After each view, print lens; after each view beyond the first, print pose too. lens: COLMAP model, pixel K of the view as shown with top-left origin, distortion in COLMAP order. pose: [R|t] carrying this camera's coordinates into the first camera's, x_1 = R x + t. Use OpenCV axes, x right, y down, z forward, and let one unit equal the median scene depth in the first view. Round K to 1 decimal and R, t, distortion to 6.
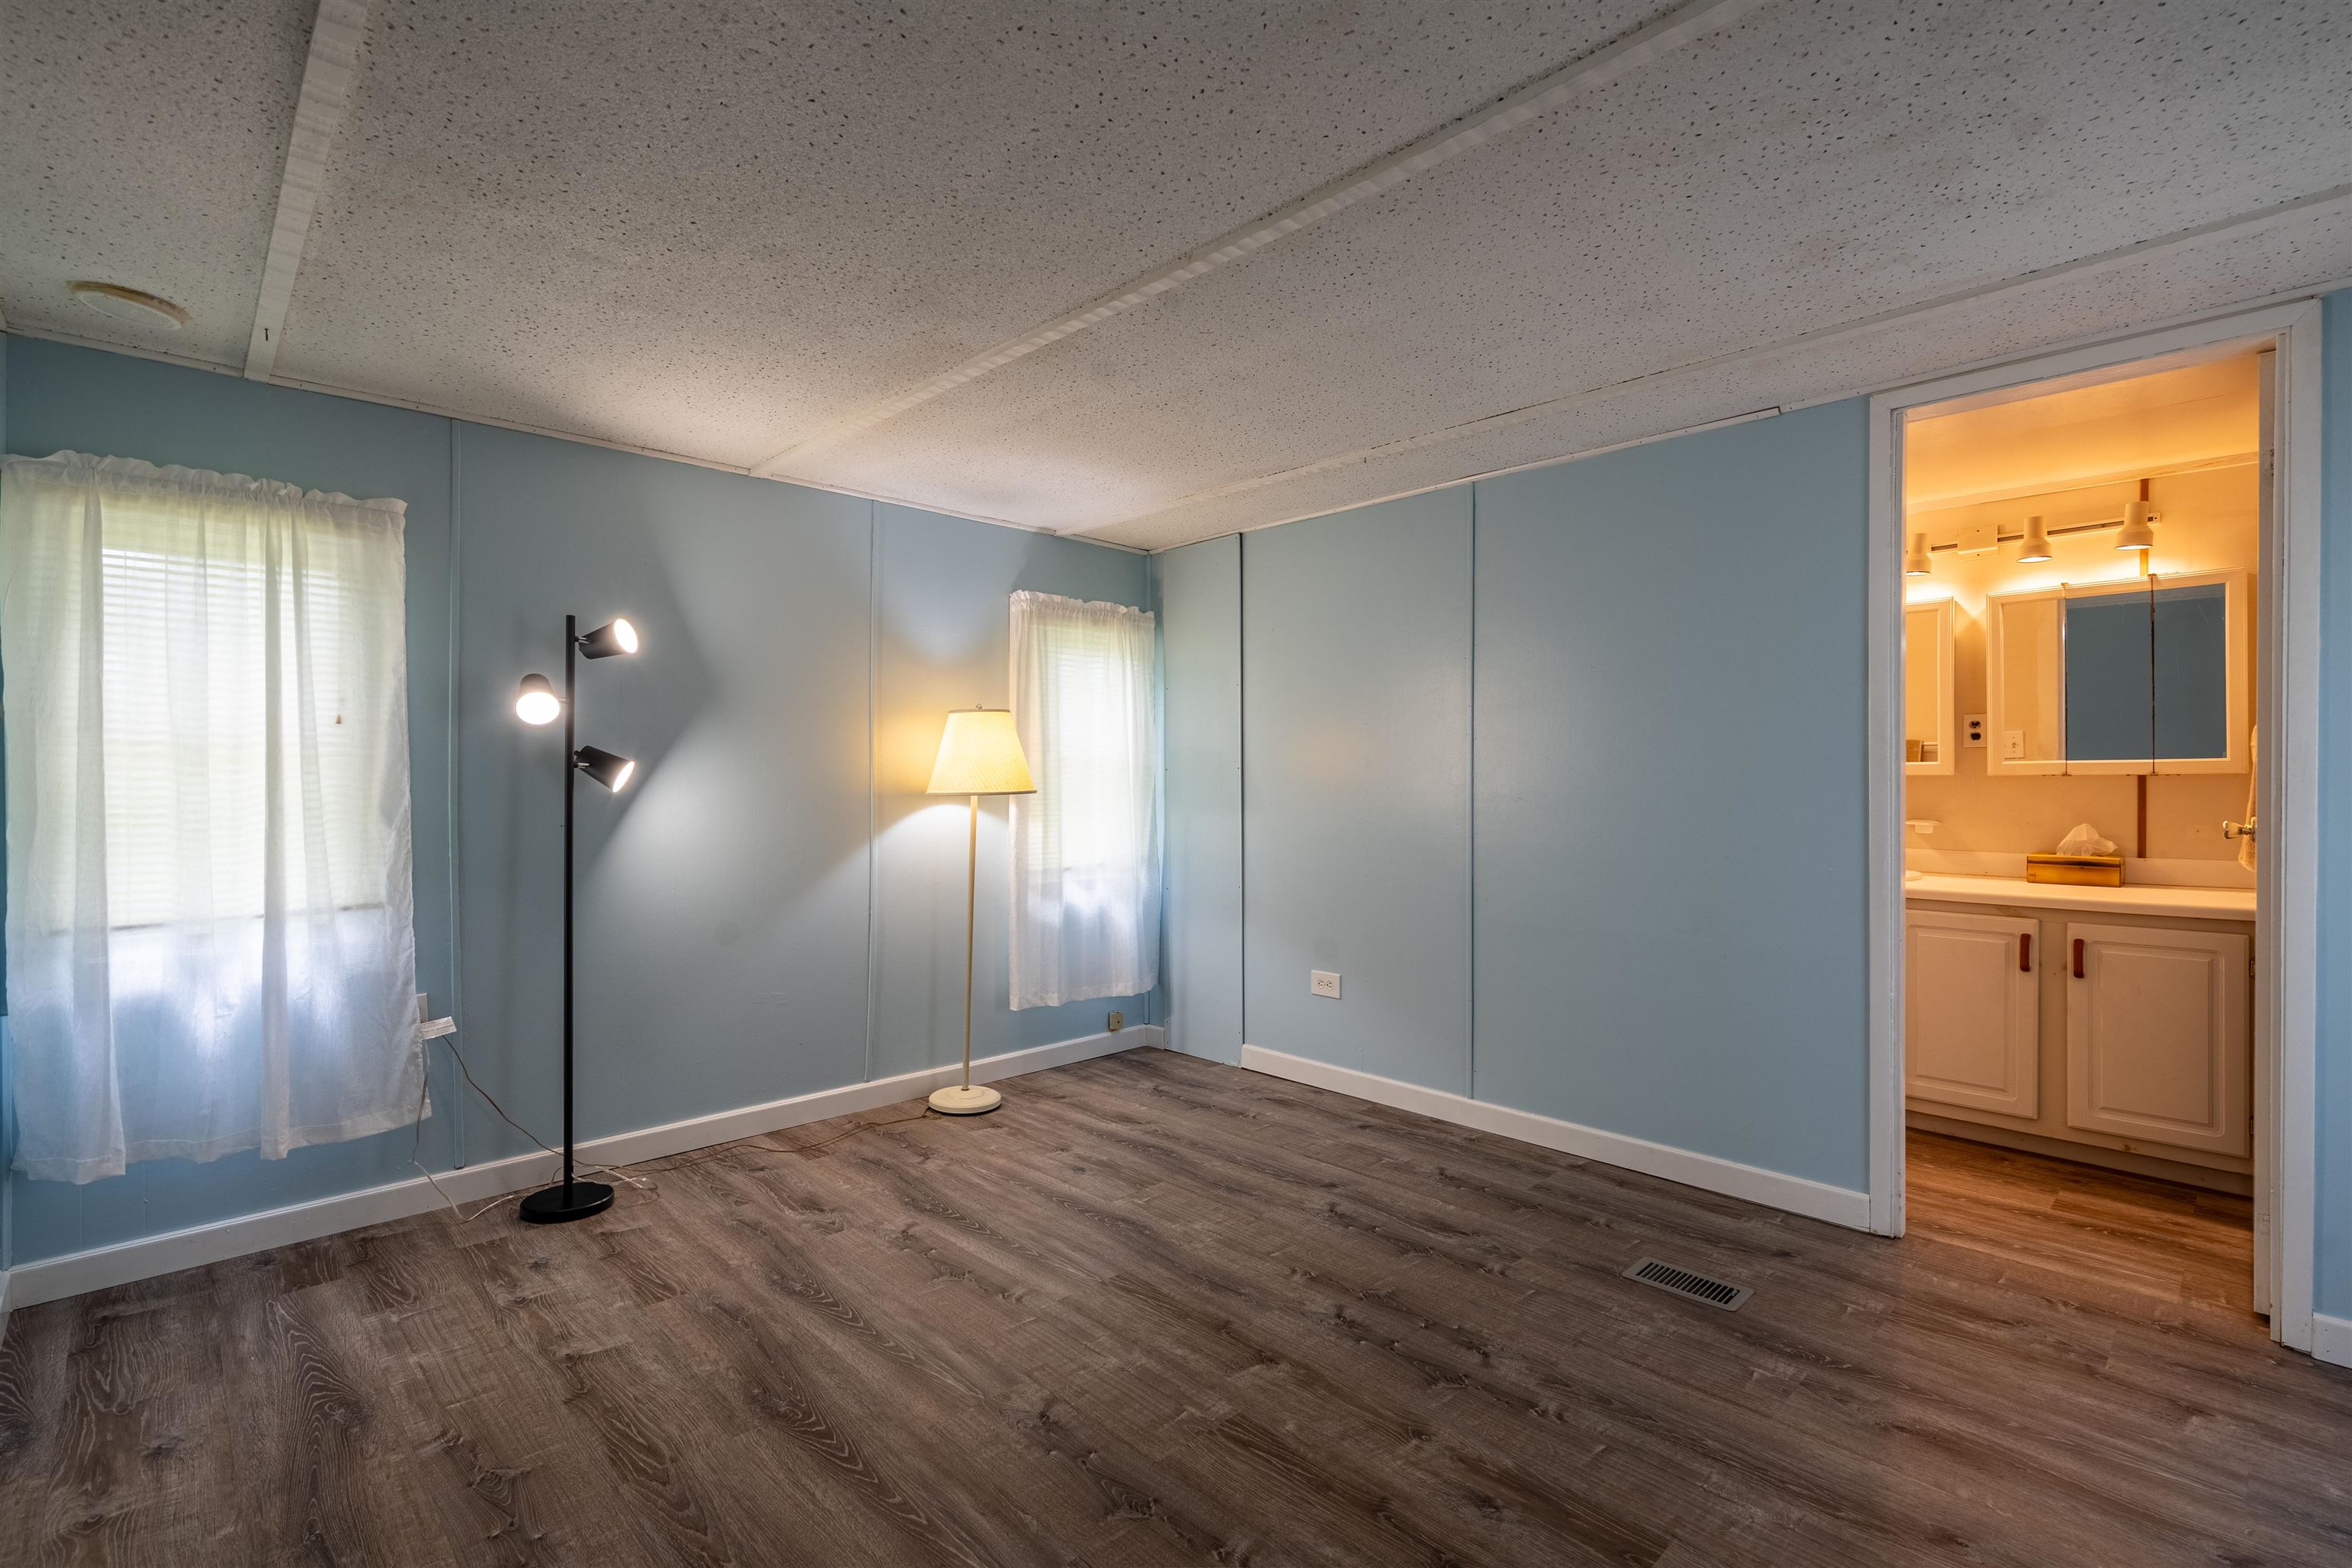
lens RADIAL K [[1068.9, 0, 1165.8], [0, 1068.9, 788.8], [0, 0, 1]] dist [0.000252, -0.000015]
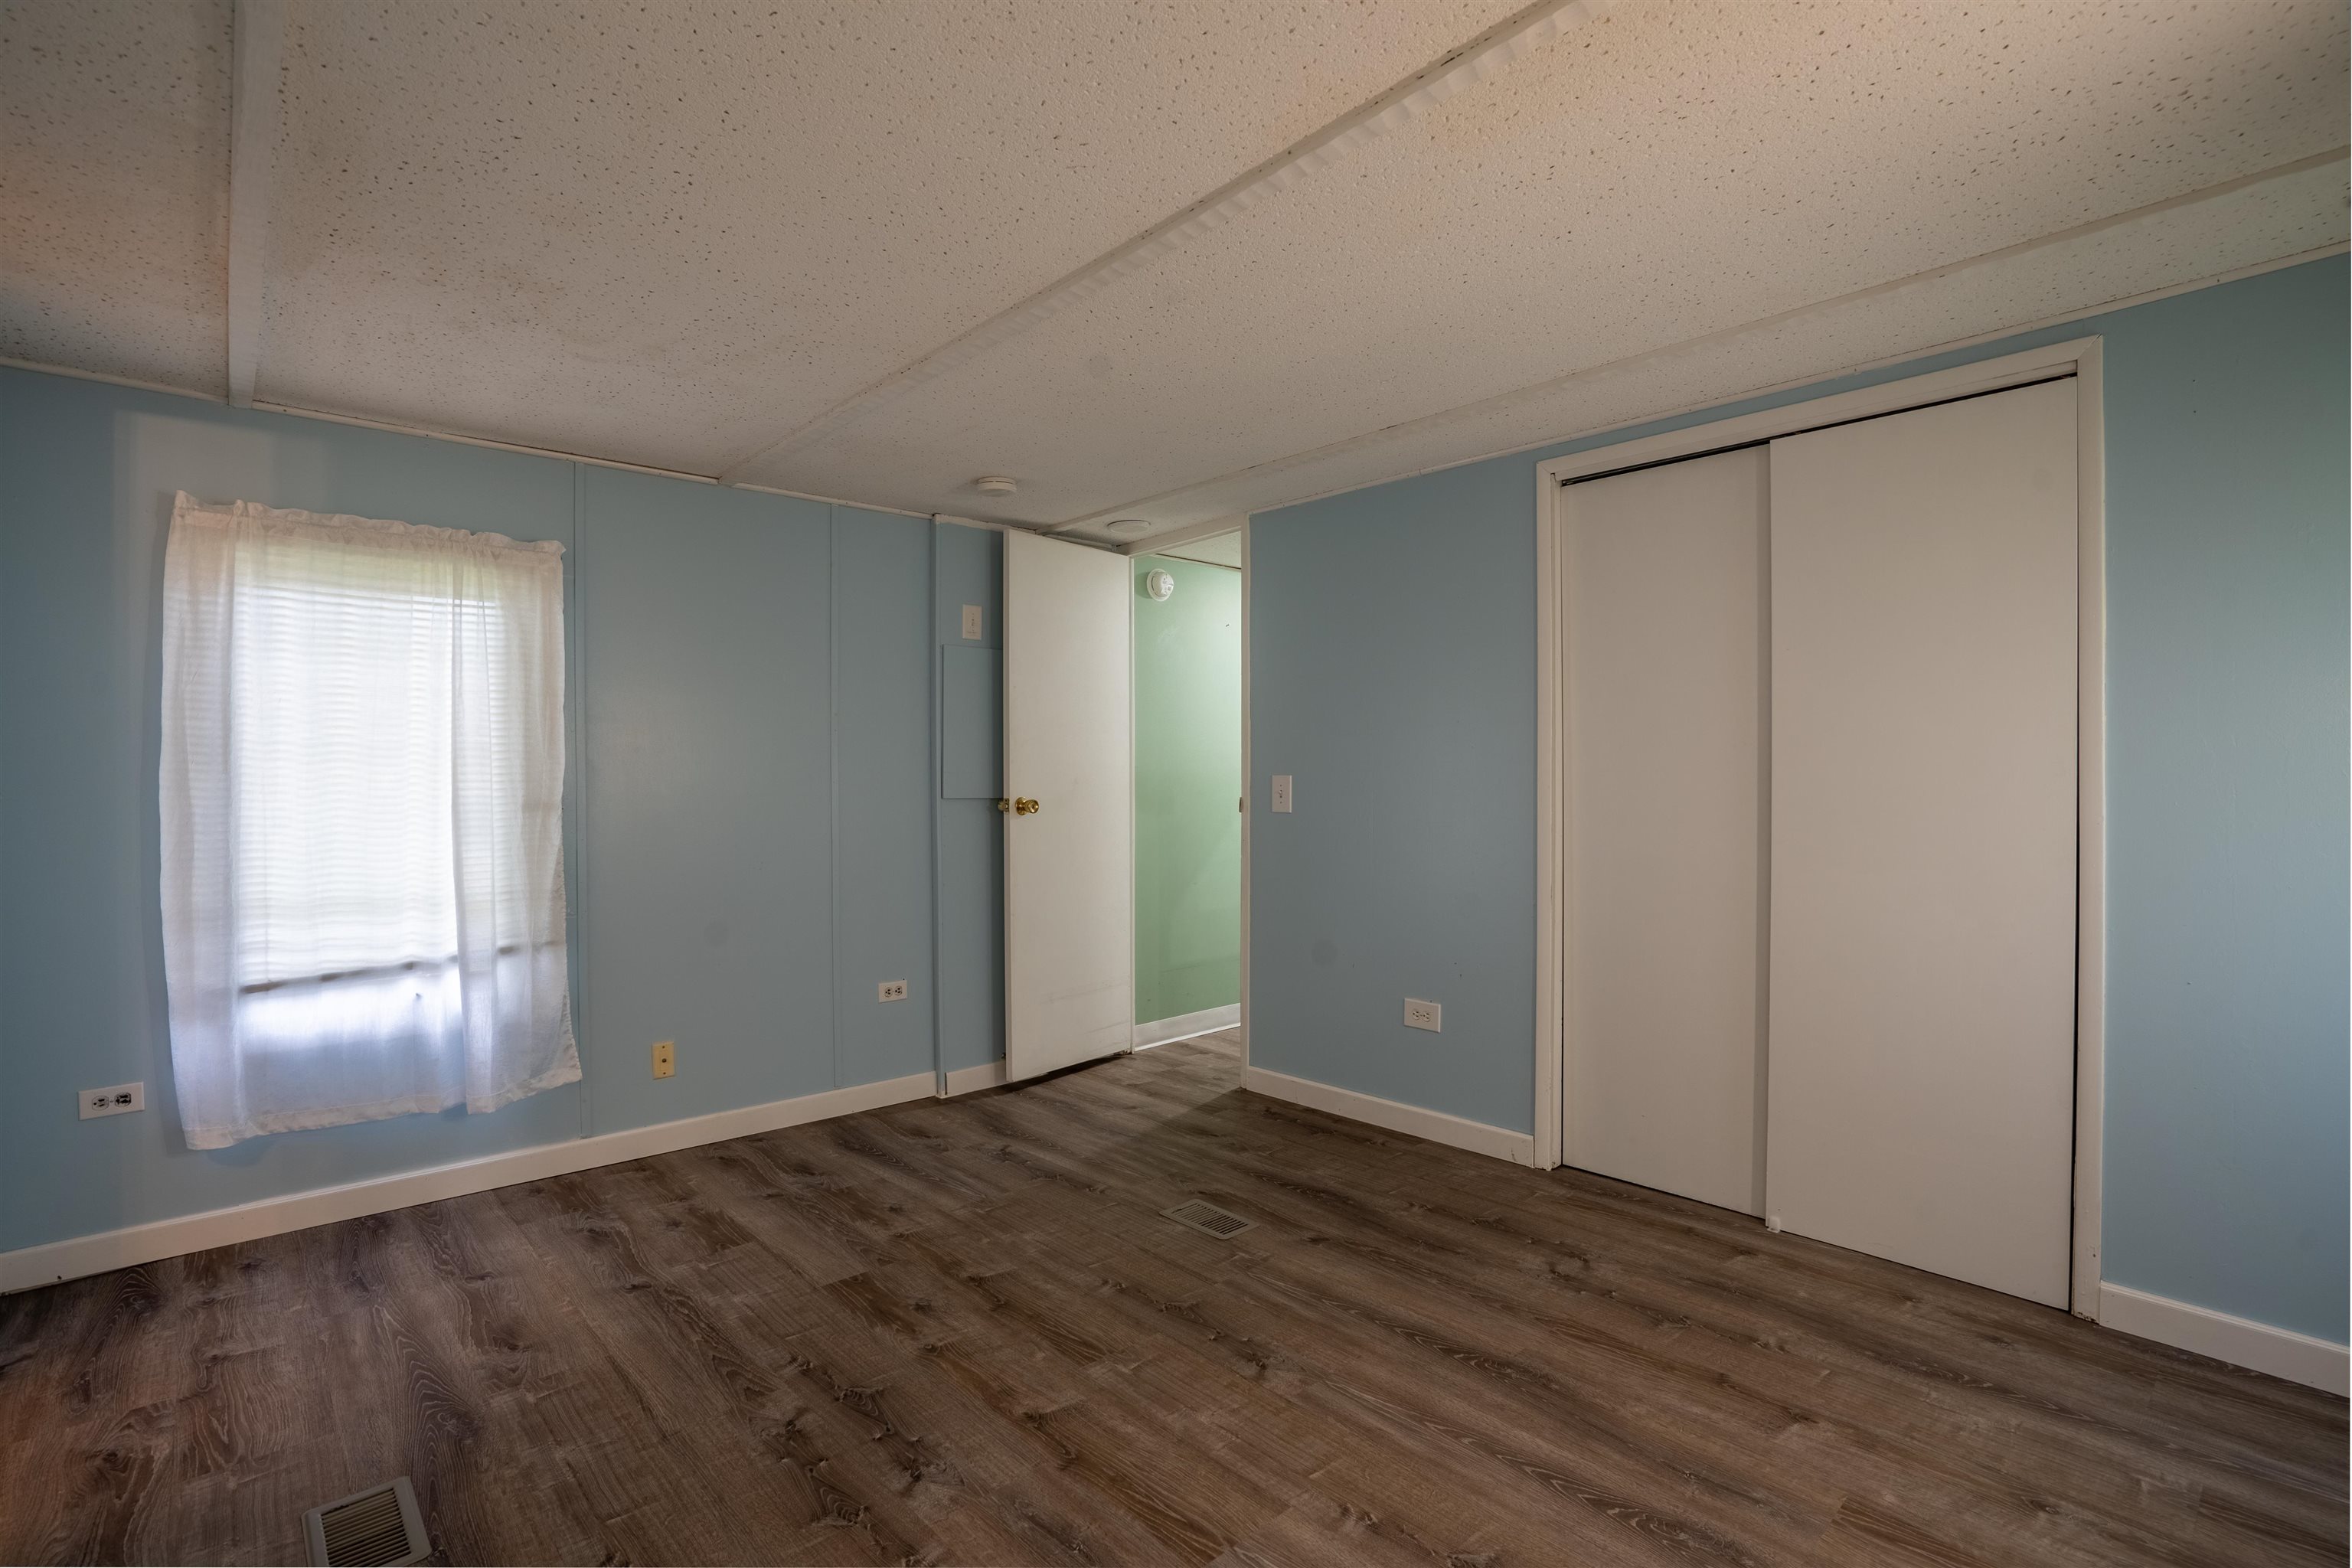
lens RADIAL K [[1068.9, 0, 1165.8], [0, 1068.9, 788.8], [0, 0, 1]] dist [0.000252, -0.000015]
pose [[-0.999654, 0.005972, 0.025623, -0.044622], [0.006524, 0.999747, 0.021508, -0.022200], [-0.025488, 0.021667, -0.999440, 1.939501]]
